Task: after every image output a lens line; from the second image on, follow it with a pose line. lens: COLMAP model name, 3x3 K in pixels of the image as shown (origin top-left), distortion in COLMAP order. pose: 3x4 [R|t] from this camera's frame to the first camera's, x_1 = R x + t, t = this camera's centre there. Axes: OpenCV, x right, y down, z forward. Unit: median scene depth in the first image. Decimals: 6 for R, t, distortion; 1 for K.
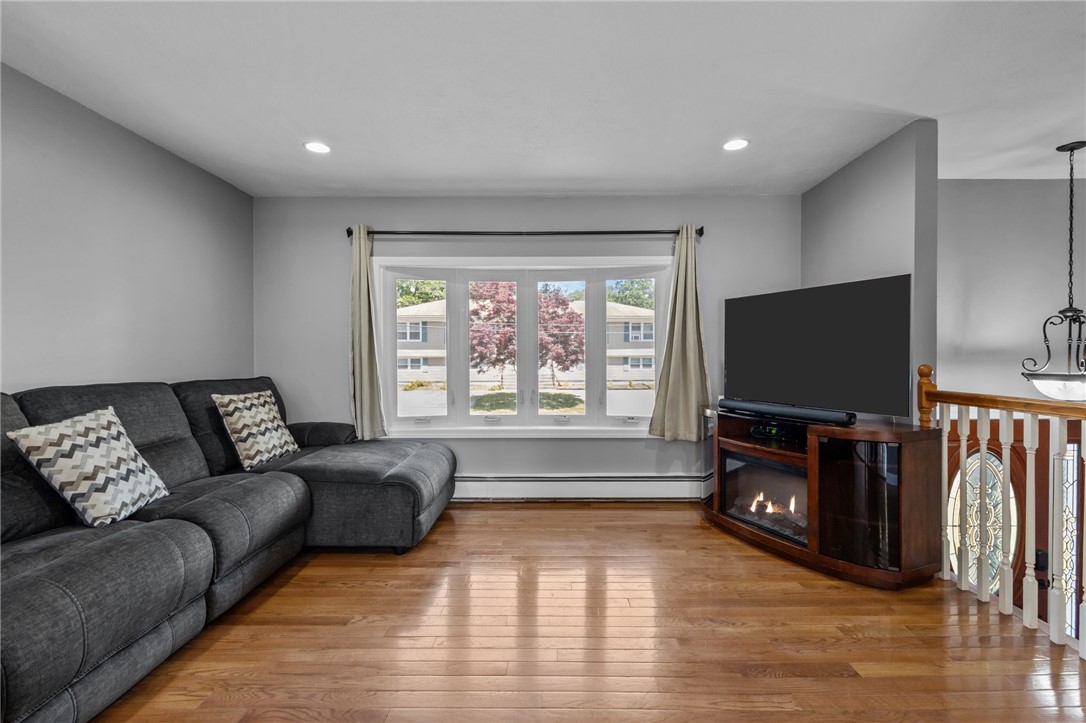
lens RADIAL K [[505.6, 0, 545.8], [0, 505.6, 361.3], [0, 0, 1]] dist [0.009386, -0.001961]
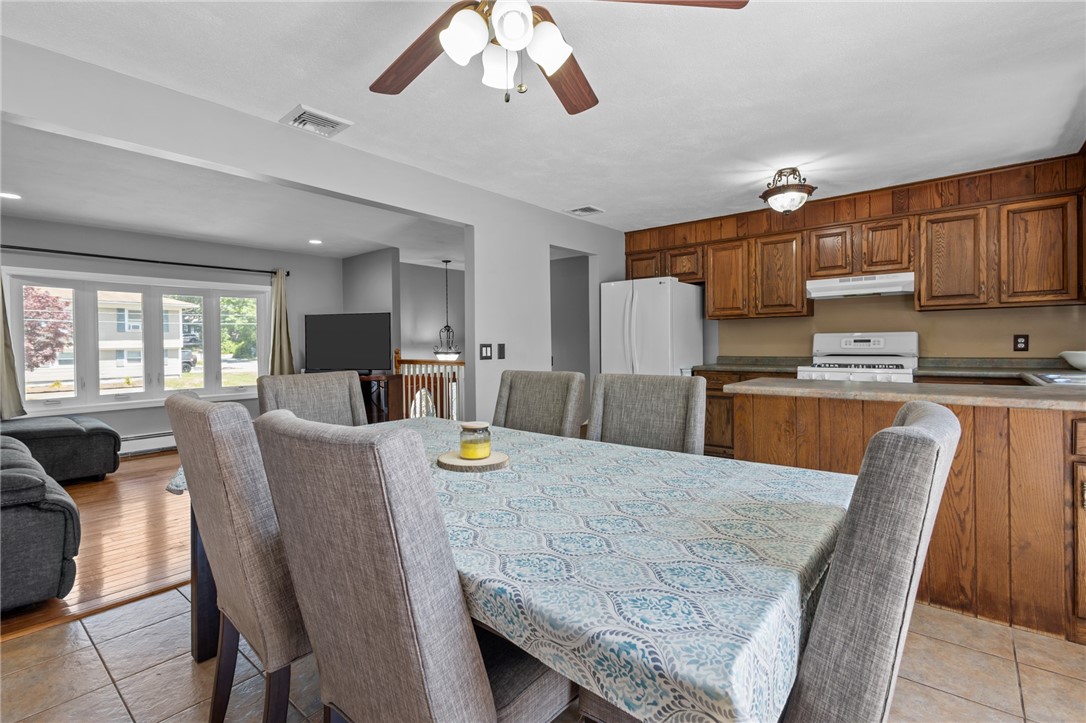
lens RADIAL K [[505.6, 0, 545.3], [0, 505.6, 348.5], [0, 0, 1]] dist [0.009386, -0.001961]
pose [[0.630240, -0.014710, 0.776261, -0.480871], [0.020061, 0.999795, 0.002658, 0.008801], [-0.776141, 0.013897, 0.630406, -0.756310]]
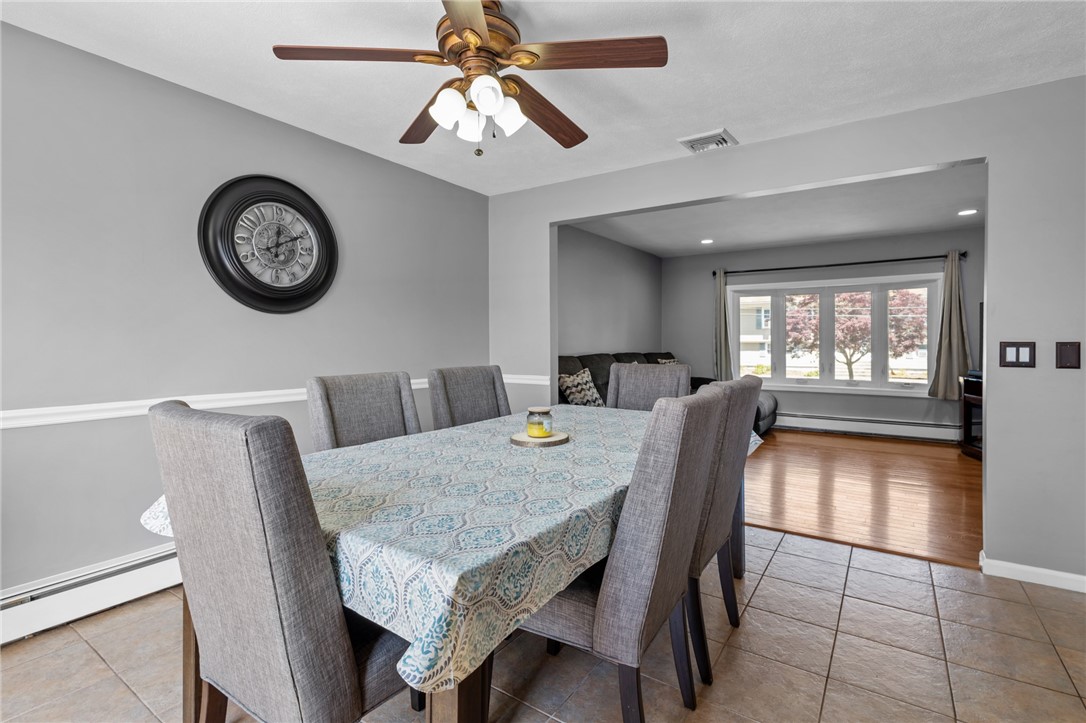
lens RADIAL K [[505.6, 0, 539.2], [0, 505.6, 342.4], [0, 0, 1]] dist [0.009386, -0.001961]
pose [[0.827578, 0.000725, -0.561351, 0.115640], [-0.005391, 0.999963, -0.006657, 0.008296], [0.561325, 0.008535, 0.827551, -0.868355]]
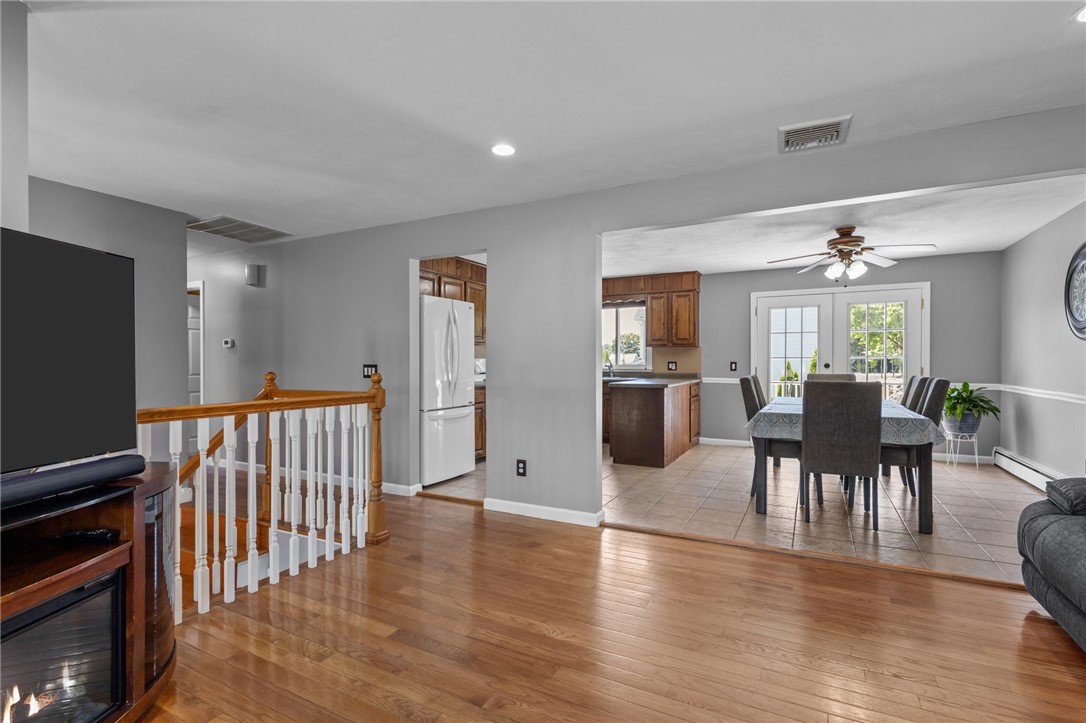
lens RADIAL K [[505.6, 0, 548.7], [0, 505.6, 368.1], [0, 0, 1]] dist [0.009386, -0.001961]
pose [[-0.891278, -0.002715, 0.453450, -0.117079], [0.008165, 0.999724, 0.022034, -0.012523], [-0.453384, 0.023340, -0.891010, 0.923622]]
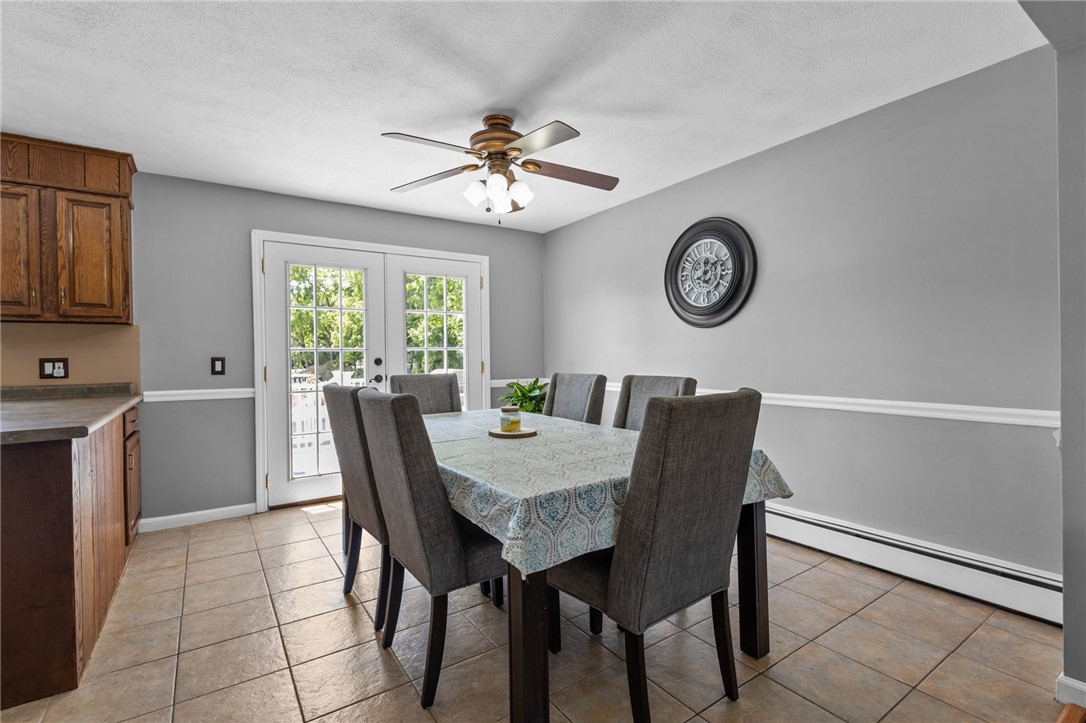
lens RADIAL K [[505.6, 0, 544.2], [0, 505.6, 359.0], [0, 0, 1]] dist [0.009386, -0.001961]
pose [[-0.825511, 0.017021, -0.564129, 0.147498], [0.008276, 0.999803, 0.018055, 0.001761], [0.564325, 0.010236, -0.825489, 0.118948]]
